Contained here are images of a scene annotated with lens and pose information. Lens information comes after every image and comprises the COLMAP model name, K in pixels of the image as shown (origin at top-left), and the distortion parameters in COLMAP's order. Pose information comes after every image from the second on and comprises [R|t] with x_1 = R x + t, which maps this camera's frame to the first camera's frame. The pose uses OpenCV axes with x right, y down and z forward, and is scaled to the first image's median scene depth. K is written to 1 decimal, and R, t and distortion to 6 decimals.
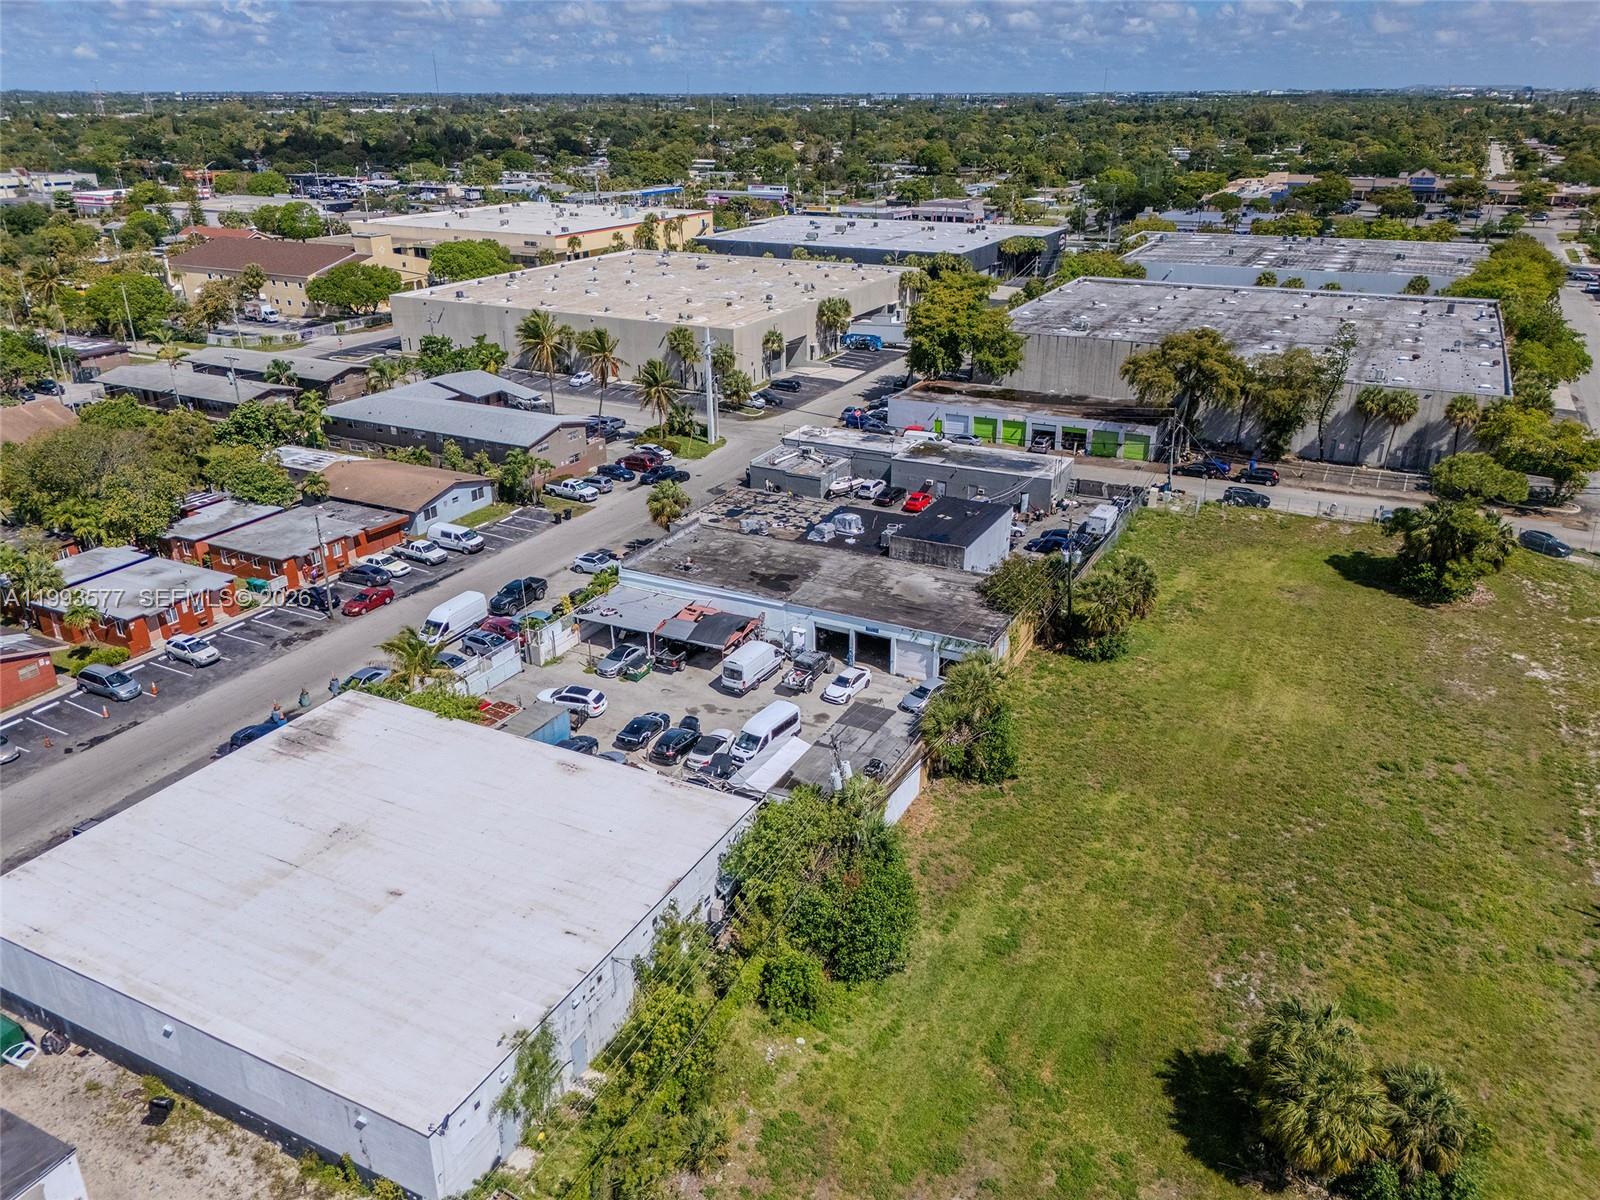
lens RADIAL K [[1182.7, 0, 800.0], [0, 1182.7, 600.0], [0, 0, 1]] dist [0.069167, -0.070746]
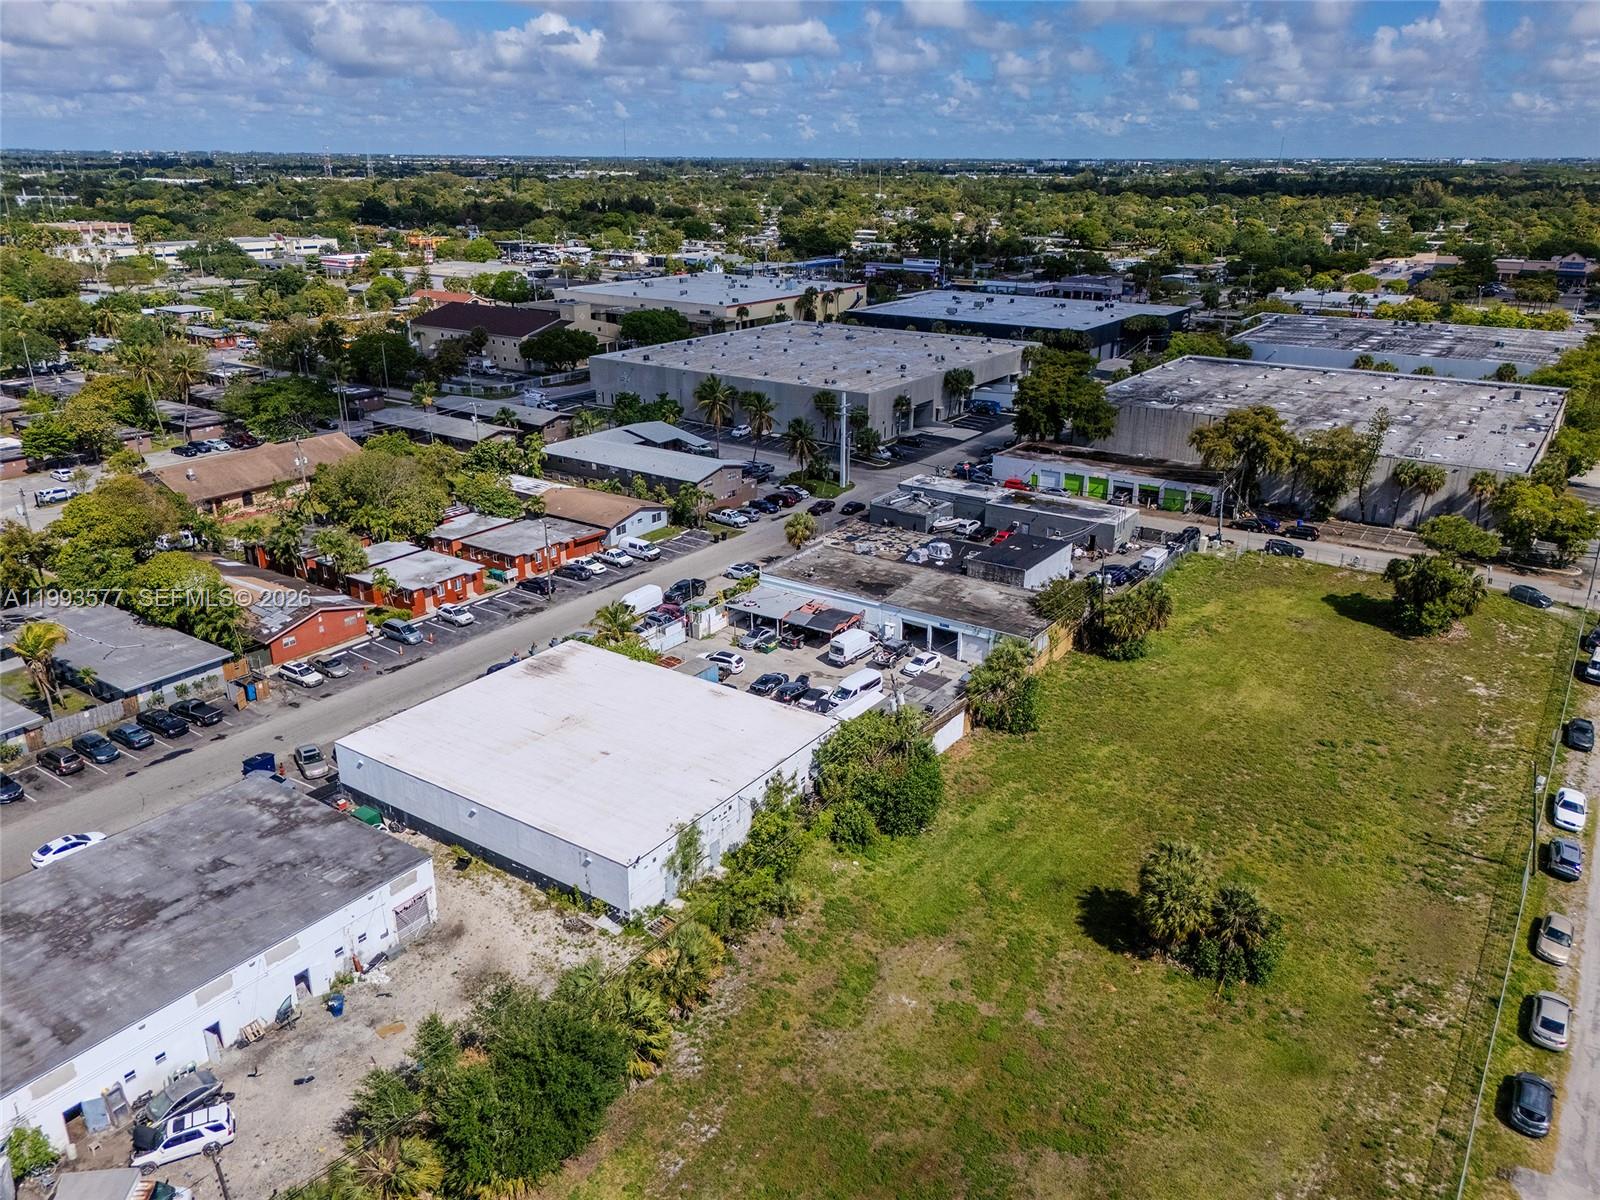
lens RADIAL K [[1182.7, 0, 800.0], [0, 1182.7, 600.0], [0, 0, 1]] dist [0.069167, -0.070746]
pose [[0.990982, 0.053083, -0.123029, 0.046471], [-0.058618, 0.997404, -0.041812, 0.046276], [0.120491, 0.048647, 0.991522, -0.253656]]
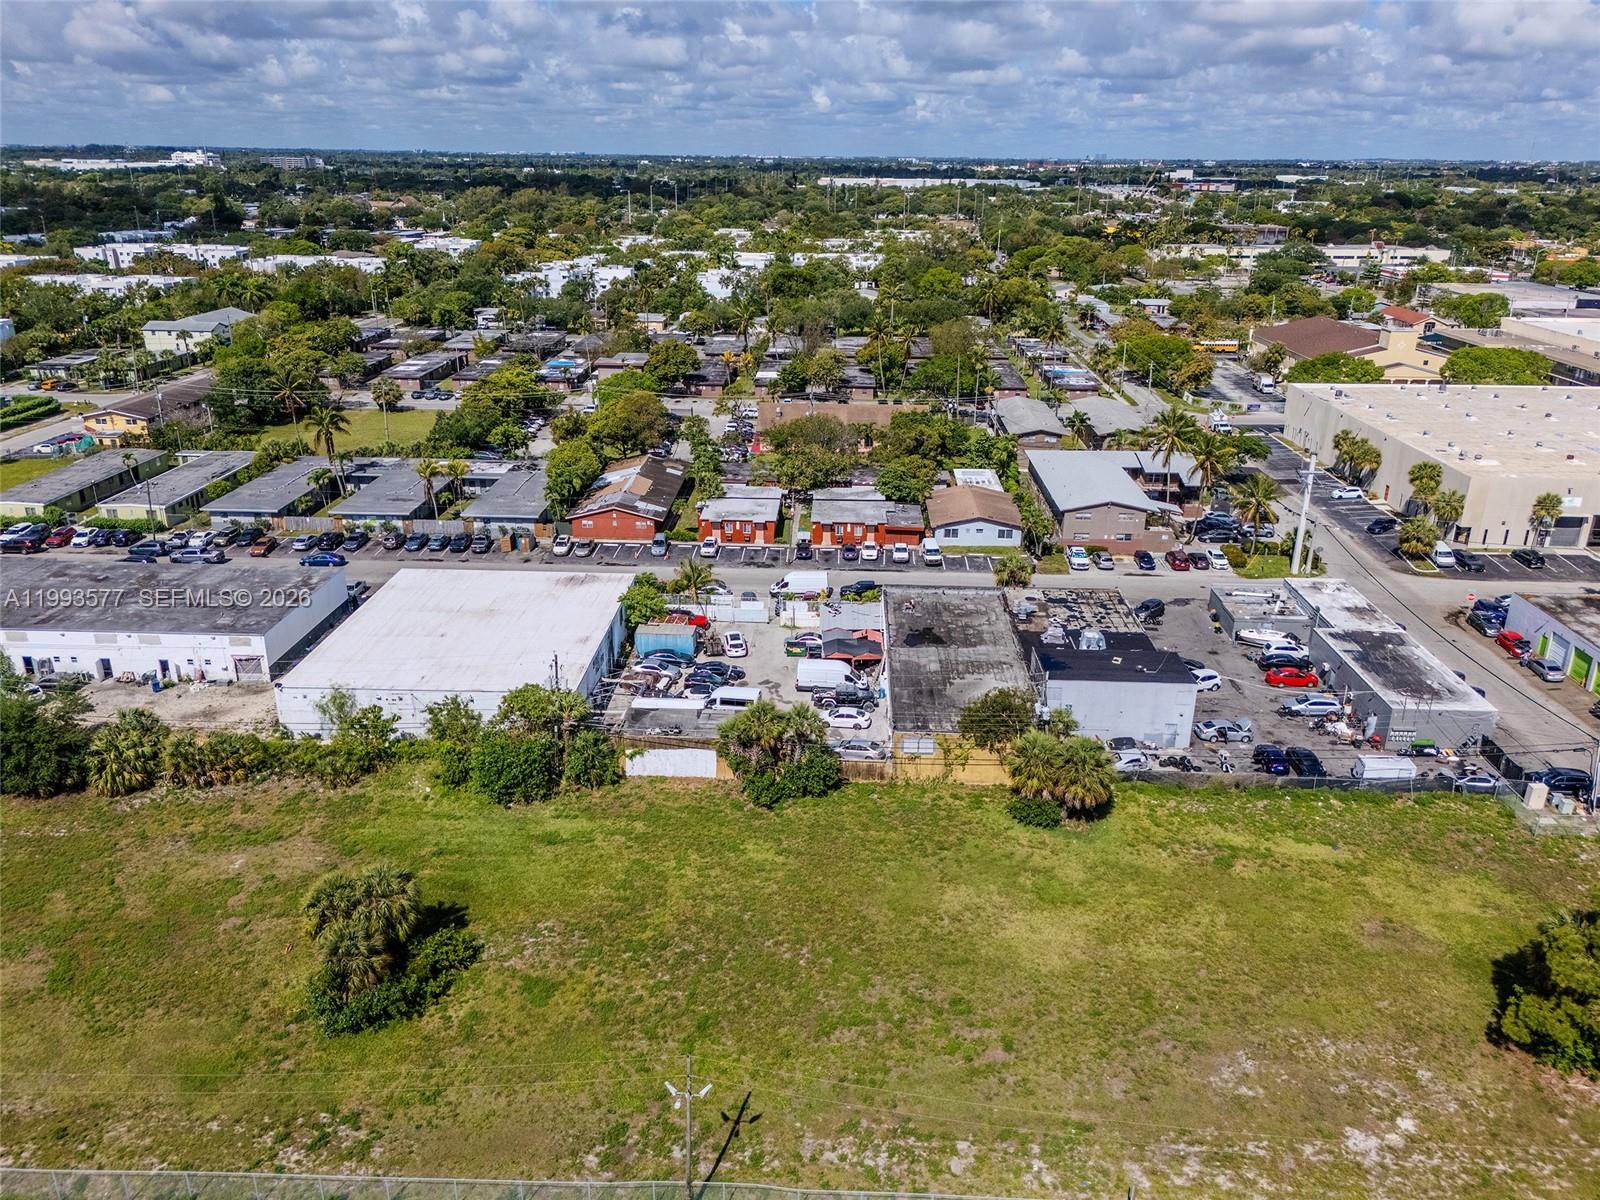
lens RADIAL K [[1182.7, 0, 800.0], [0, 1182.7, 600.0], [0, 0, 1]] dist [0.069167, -0.070746]
pose [[0.418062, 0.323316, -0.848935, 0.726491], [-0.365682, 0.915355, 0.168530, -0.162531], [0.831565, 0.239984, 0.500906, 0.248336]]
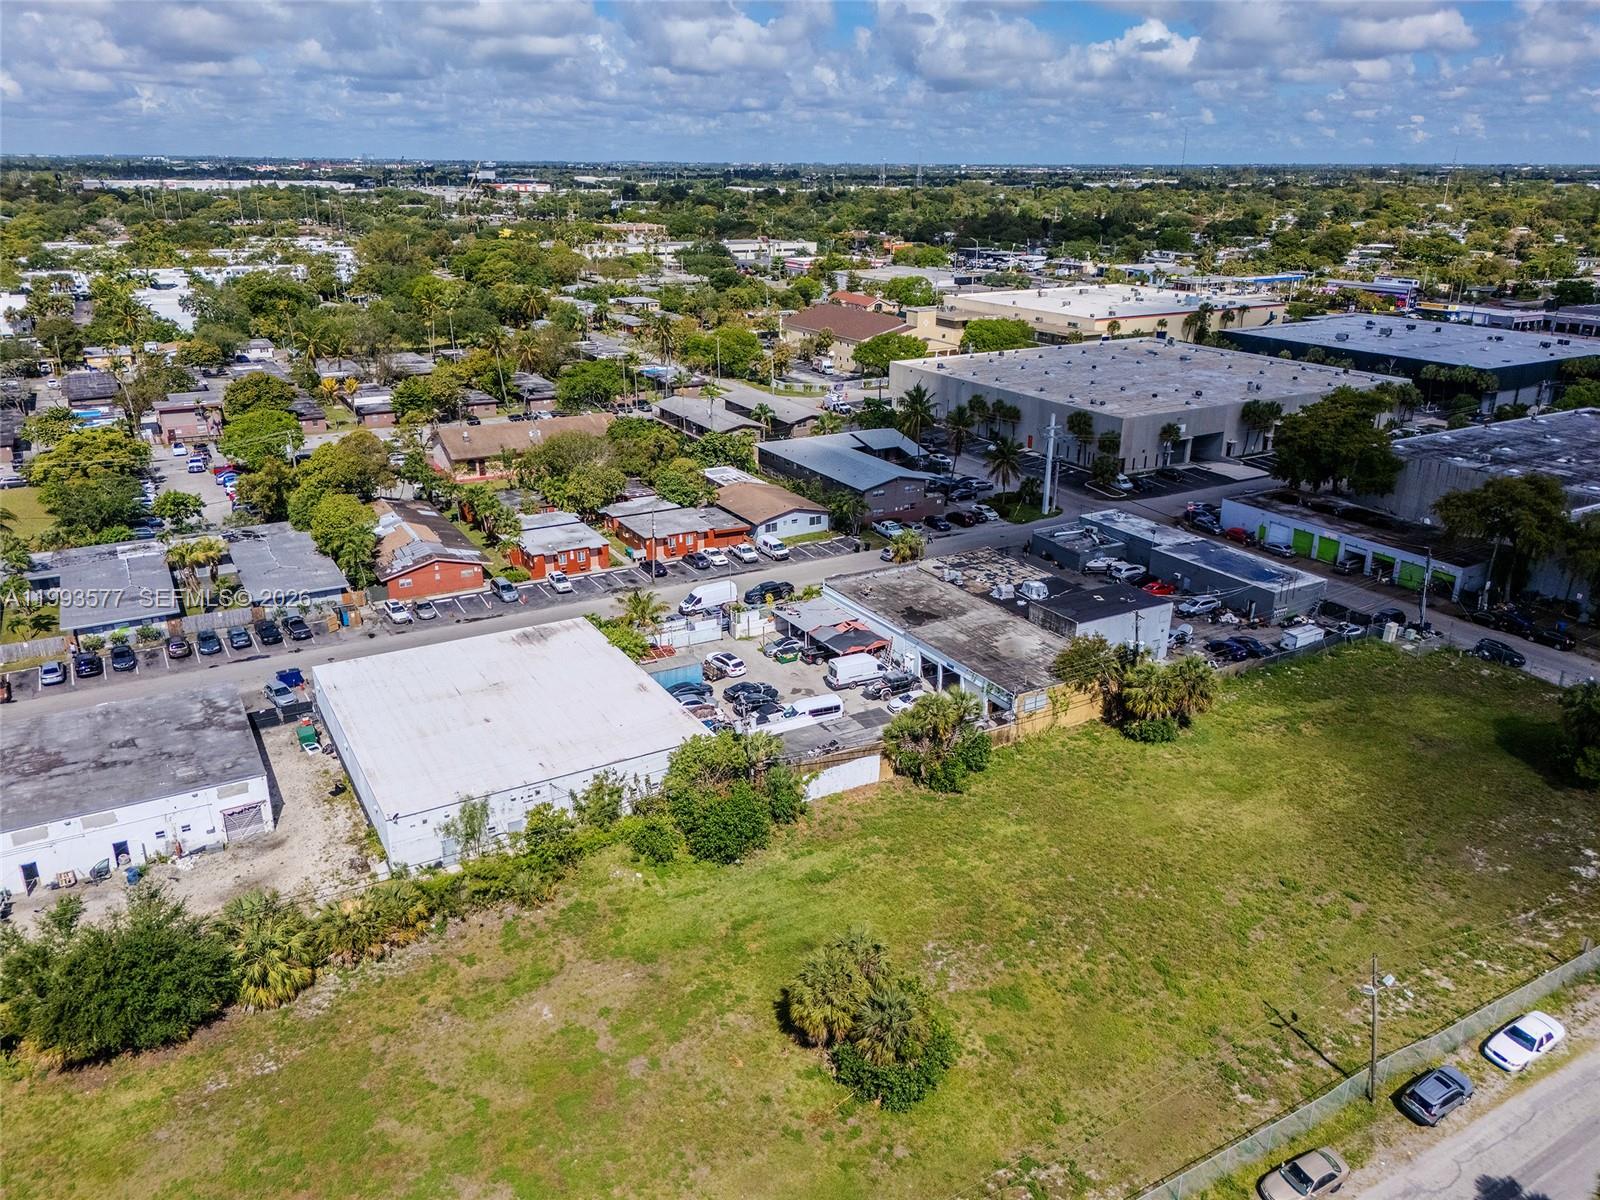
lens RADIAL K [[1182.7, 0, 800.0], [0, 1182.7, 600.0], [0, 0, 1]] dist [0.069167, -0.070746]
pose [[0.836723, 0.194632, -0.511872, 0.409450], [-0.220264, 0.975380, 0.010825, -0.015397], [0.501377, 0.103690, 0.858993, -0.107777]]
